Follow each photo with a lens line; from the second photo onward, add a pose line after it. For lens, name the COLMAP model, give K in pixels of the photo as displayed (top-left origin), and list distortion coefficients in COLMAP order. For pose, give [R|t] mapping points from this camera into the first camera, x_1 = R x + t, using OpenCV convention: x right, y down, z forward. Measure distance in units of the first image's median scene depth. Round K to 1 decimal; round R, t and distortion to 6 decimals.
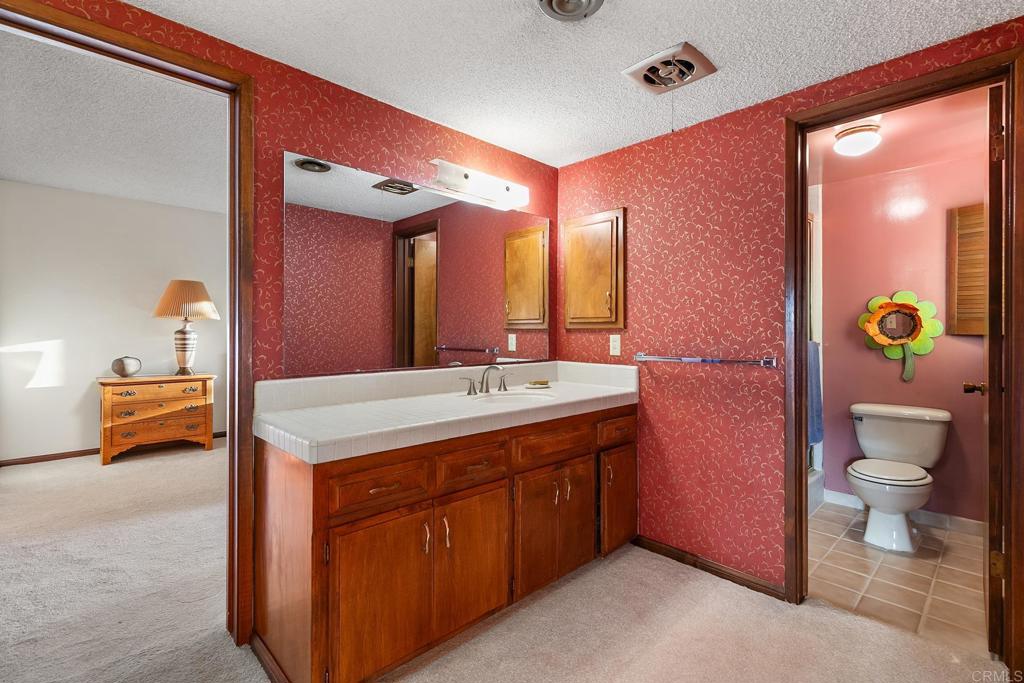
lens RADIAL K [[474.2, 0, 515.7], [0, 474.2, 335.1], [0, 0, 1]] dist [0.005768, 0.000565]
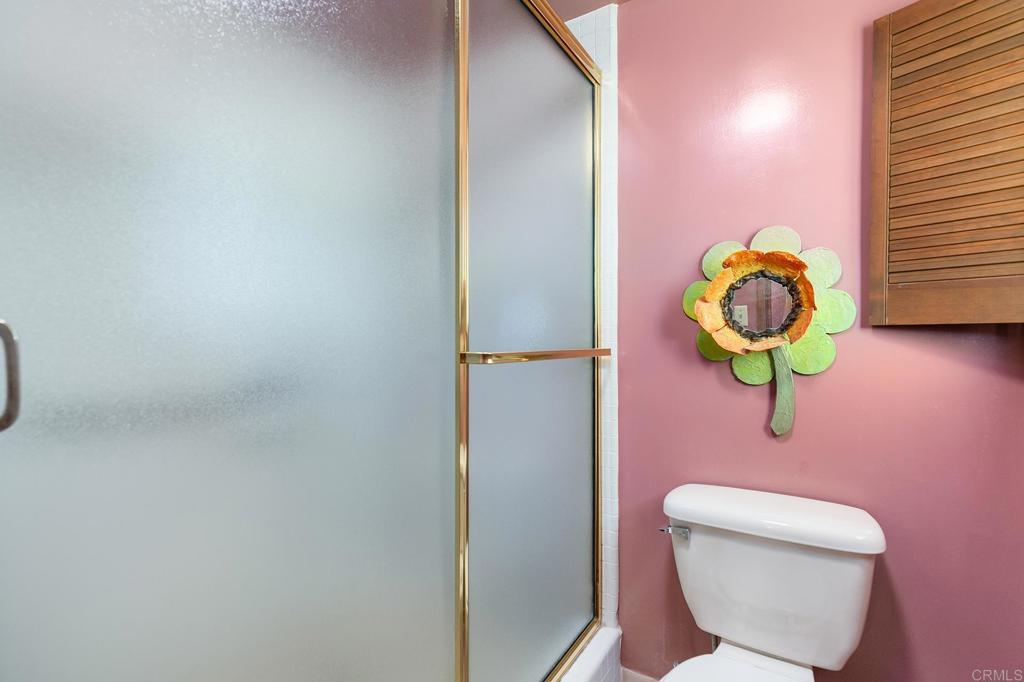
lens RADIAL K [[474.2, 0, 514.2], [0, 474.2, 345.7], [0, 0, 1]] dist [0.005768, 0.000565]
pose [[0.969066, -0.002445, 0.246789, 0.498600], [0.001774, 0.999994, 0.002939, 0.013983], [-0.246794, -0.002410, 0.969065, 0.663098]]
